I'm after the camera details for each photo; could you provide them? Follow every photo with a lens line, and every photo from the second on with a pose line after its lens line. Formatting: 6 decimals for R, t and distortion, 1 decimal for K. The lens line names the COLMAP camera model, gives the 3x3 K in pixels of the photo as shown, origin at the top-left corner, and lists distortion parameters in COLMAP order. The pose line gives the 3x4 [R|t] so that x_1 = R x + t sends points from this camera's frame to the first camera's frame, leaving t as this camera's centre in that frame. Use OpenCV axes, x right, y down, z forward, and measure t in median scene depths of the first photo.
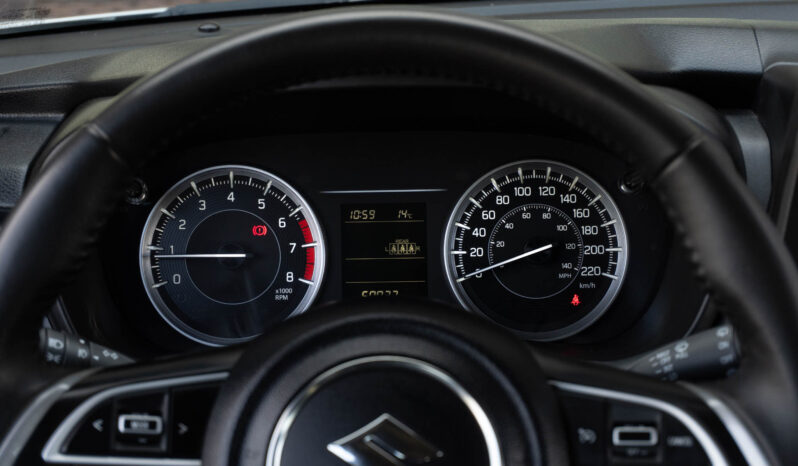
lens RADIAL K [[1742.0, 0, 405.0], [0, 1742.0, 232.9], [0, 0, 1]] dist [0.064383, 0.000000]
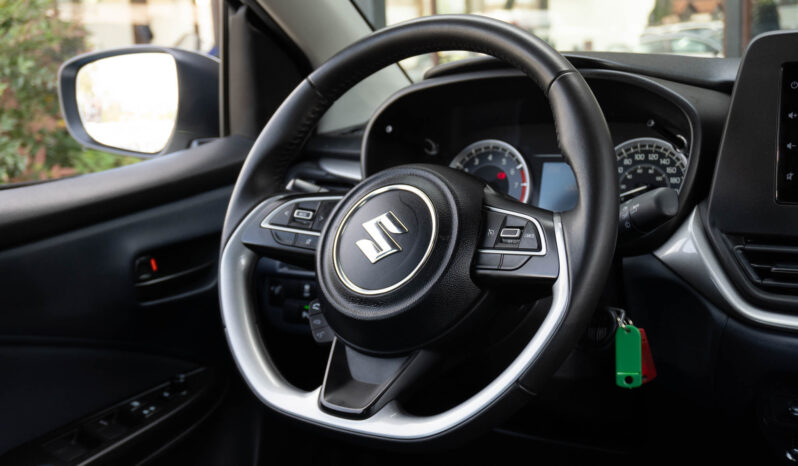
lens RADIAL K [[1053.5, 0, 399.5], [0, 1053.5, 234.7], [0, 0, 1]] dist [0.030288, 0.000000]
pose [[0.815314, 0.055689, -0.576335, 0.478545], [-0.111476, 0.991840, -0.061863, 0.142674], [0.568187, 0.114686, 0.814869, 0.033731]]
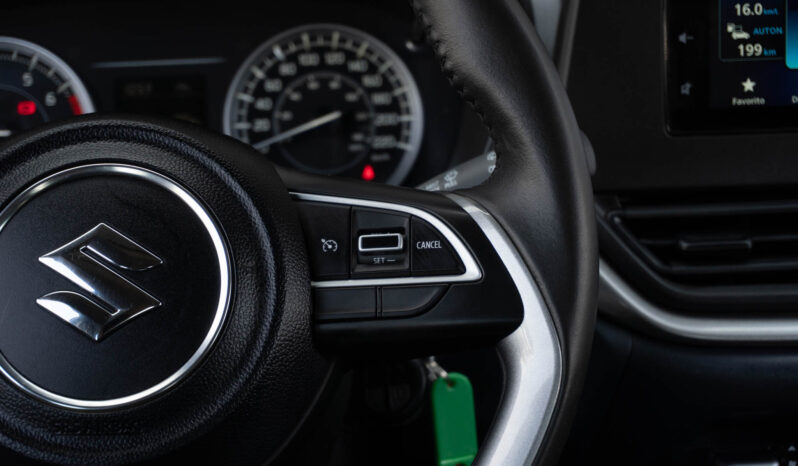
lens RADIAL K [[1742.0, 0, 401.4], [0, 1742.0, 239.1], [0, 0, 1]] dist [0.064383, 0.000000]
pose [[0.998578, -0.031727, 0.042832, 0.074507], [0.032885, 0.999105, -0.026596, 0.100144], [-0.041950, 0.027967, 0.998728, 0.062319]]
